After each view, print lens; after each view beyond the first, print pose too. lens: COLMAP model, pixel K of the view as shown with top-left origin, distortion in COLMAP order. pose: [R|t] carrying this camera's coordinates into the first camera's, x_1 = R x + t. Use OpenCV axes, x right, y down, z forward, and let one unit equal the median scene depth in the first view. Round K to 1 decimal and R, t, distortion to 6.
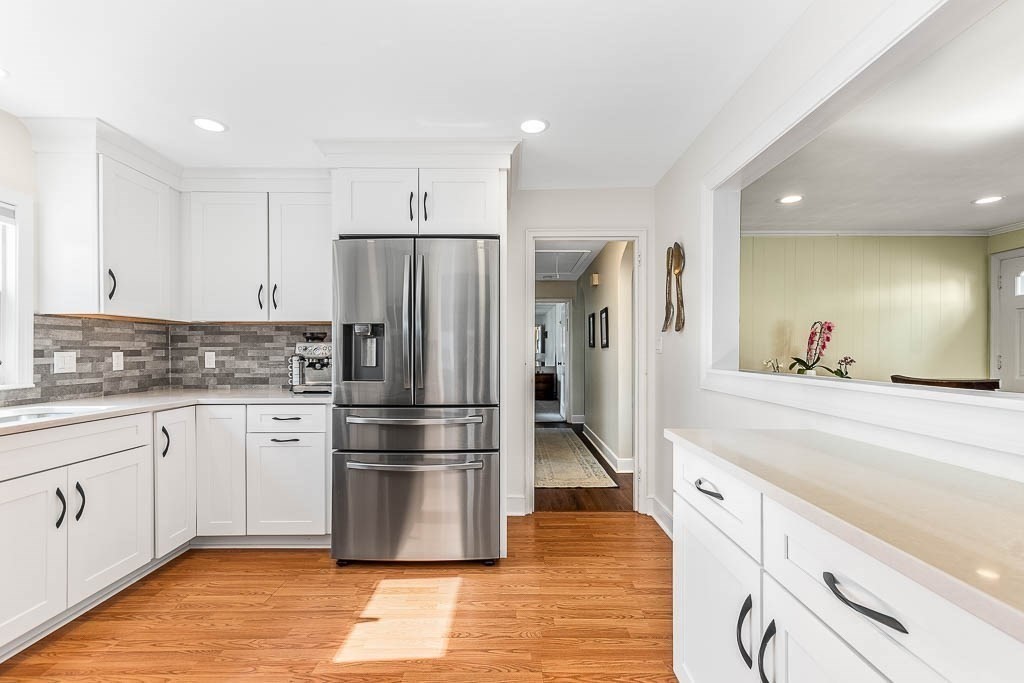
lens RADIAL K [[445.2, 0, 509.3], [0, 445.2, 352.0], [0, 0, 1]] dist [0.015533, -0.000399]
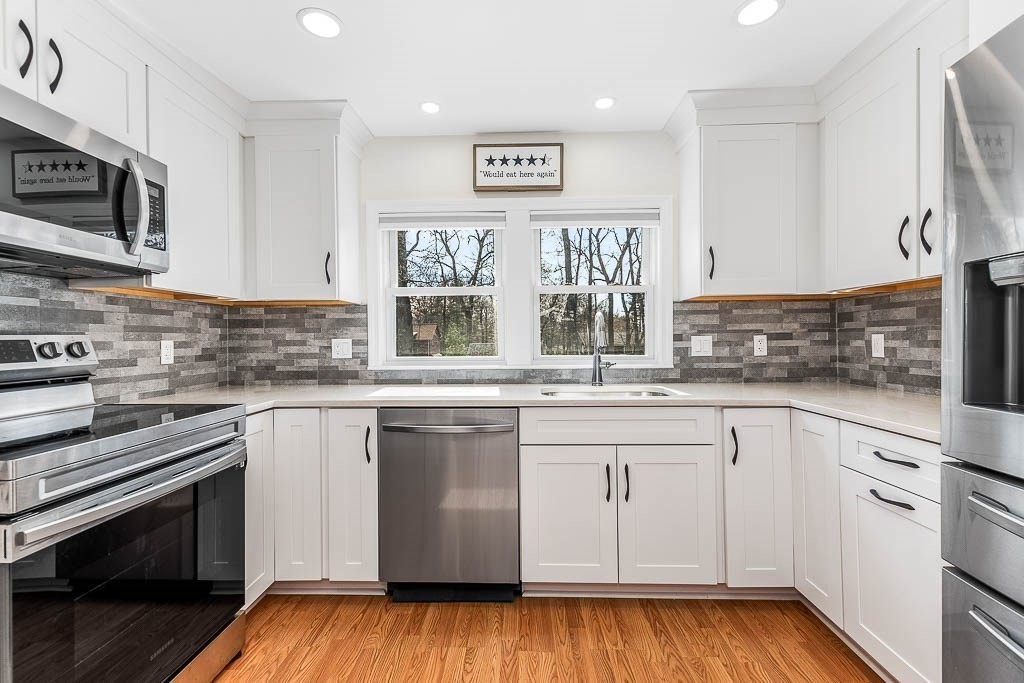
lens RADIAL K [[448.9, 0, 515.6], [0, 448.9, 339.9], [0, 0, 1]] dist [0.013693, -0.000161]
pose [[-0.011641, 0.002938, -0.999928, 0.037173], [0.008805, 0.999957, 0.002835, 0.002158], [0.999893, -0.008771, -0.011666, 0.489383]]
